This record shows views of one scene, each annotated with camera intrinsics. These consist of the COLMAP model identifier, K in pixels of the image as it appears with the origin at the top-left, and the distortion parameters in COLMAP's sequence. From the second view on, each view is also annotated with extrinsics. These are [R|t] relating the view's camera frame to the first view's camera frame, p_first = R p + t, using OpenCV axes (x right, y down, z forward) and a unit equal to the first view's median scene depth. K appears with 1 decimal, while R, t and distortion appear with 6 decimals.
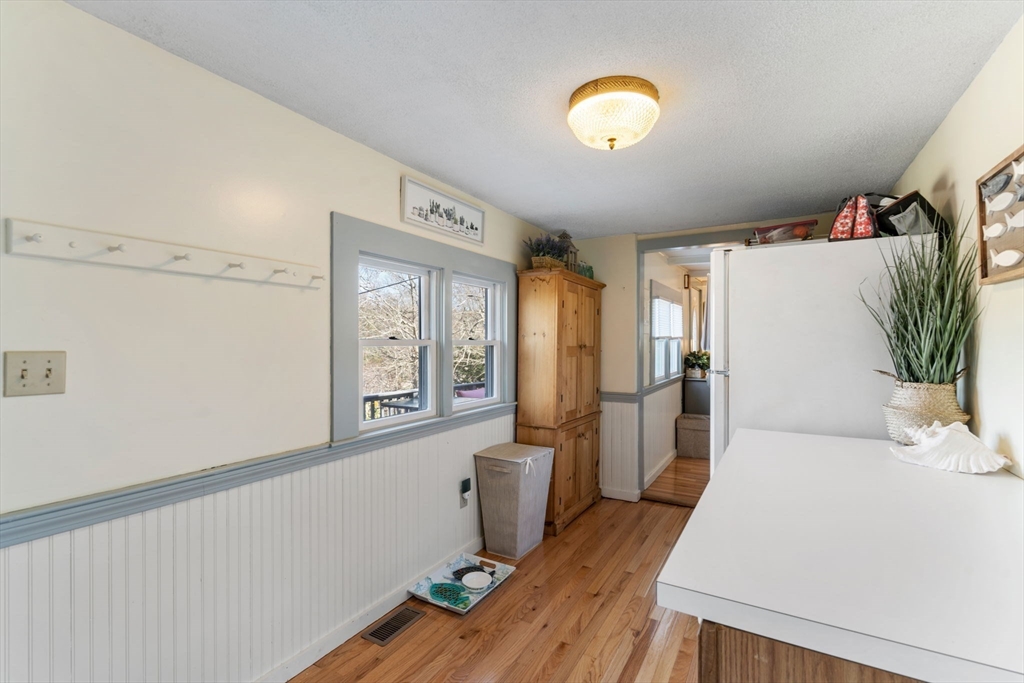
lens RADIAL K [[469.0, 0, 512.0], [0, 469.0, 341.5], [0, 0, 1]] dist [-0.002525, 0.000617]
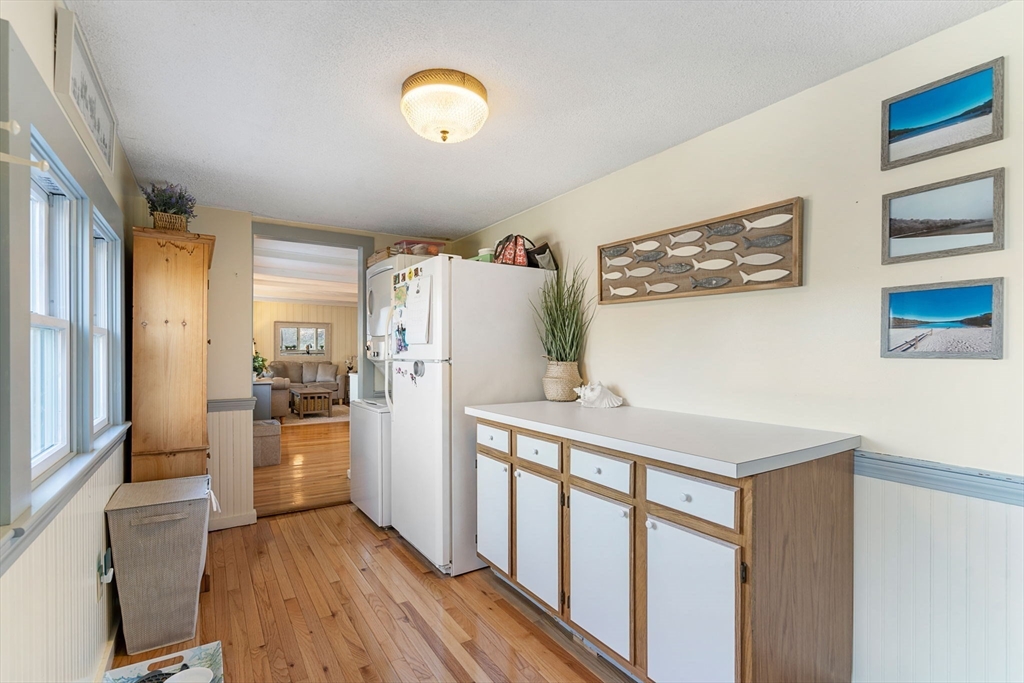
lens RADIAL K [[471.1, 0, 507.9], [0, 471.1, 353.3], [0, 0, 1]] dist [-0.003688, 0.000198]
pose [[0.458821, -0.003272, 0.888523, -0.447509], [-0.003257, 0.999980, 0.005364, 0.033638], [-0.888523, -0.005355, 0.458801, 0.282931]]
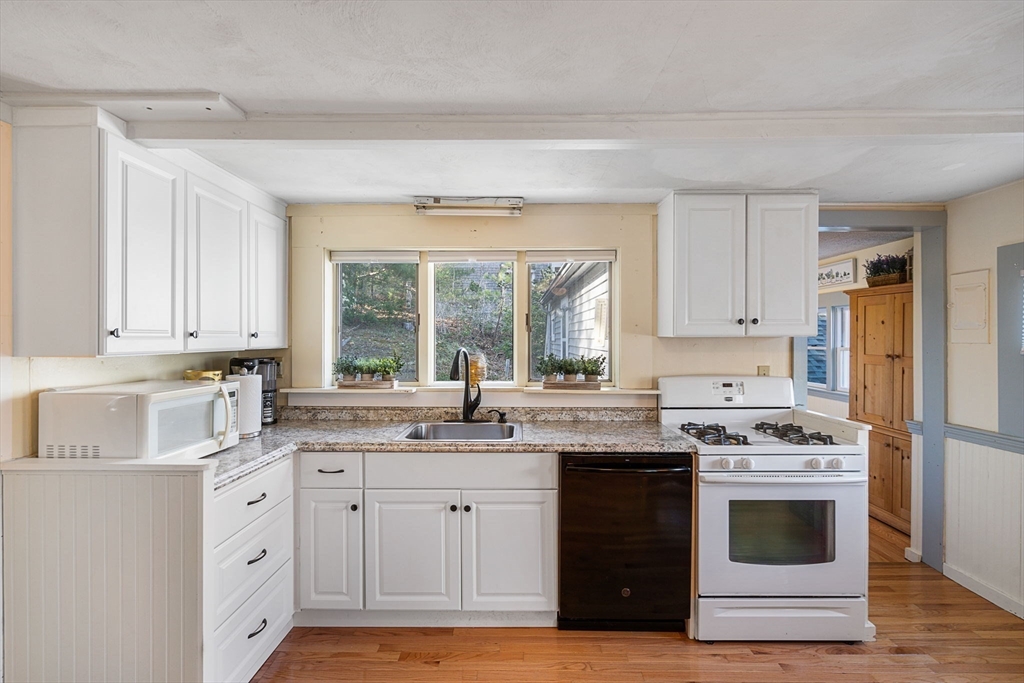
lens RADIAL K [[469.0, 0, 512.0], [0, 469.0, 341.5], [0, 0, 1]] dist [-0.002525, 0.000617]
pose [[-0.872694, 0.004685, -0.488245, 1.869057], [0.002039, 0.999980, 0.005951, -0.039302], [0.488263, 0.004198, -0.872686, 2.081010]]
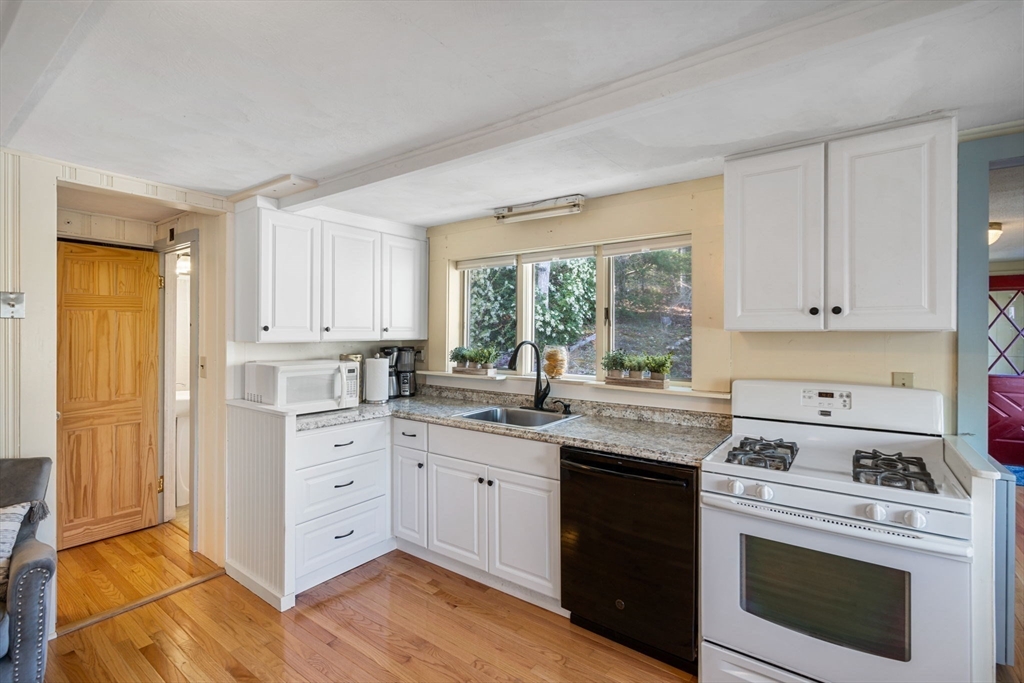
lens RADIAL K [[466.2, 0, 512.3], [0, 466.2, 334.7], [0, 0, 1]] dist [0.000399, 0.000359]
pose [[-0.994367, -0.001573, 0.105982, 1.370971], [-0.001226, 0.999994, 0.003337, -0.038511], [-0.105986, 0.003188, -0.994362, 2.247815]]
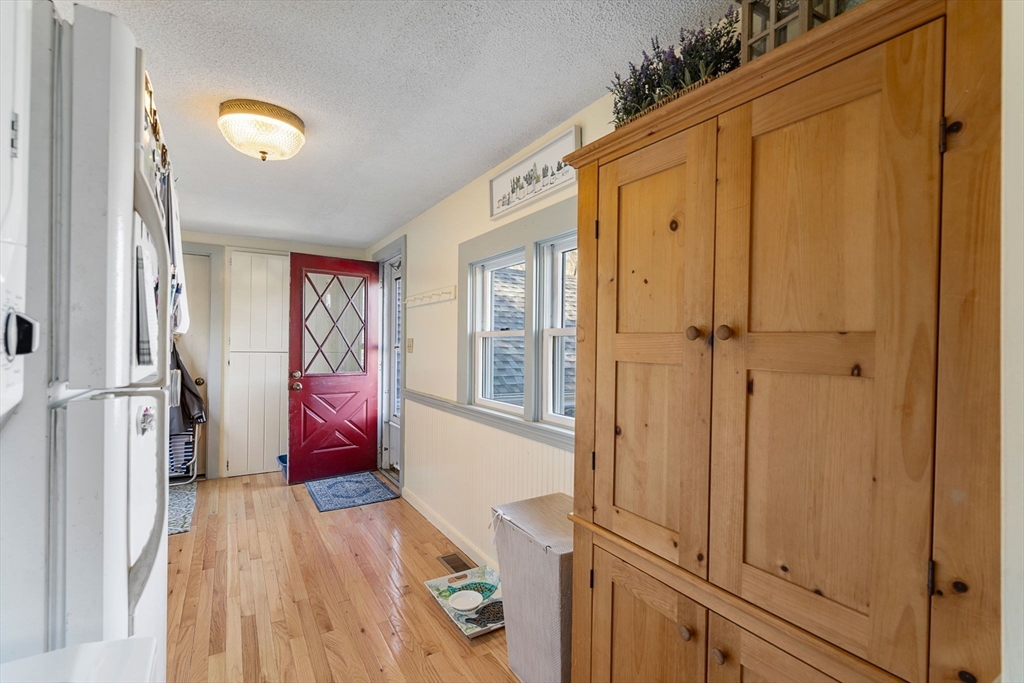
lens RADIAL K [[469.0, 0, 512.0], [0, 469.0, 341.5], [0, 0, 1]] dist [-0.002525, 0.000617]
pose [[-0.483331, -0.009522, -0.875386, 0.646886], [-0.008680, 0.999944, -0.006085, 0.026042], [0.875395, 0.004657, -0.483386, 1.468700]]
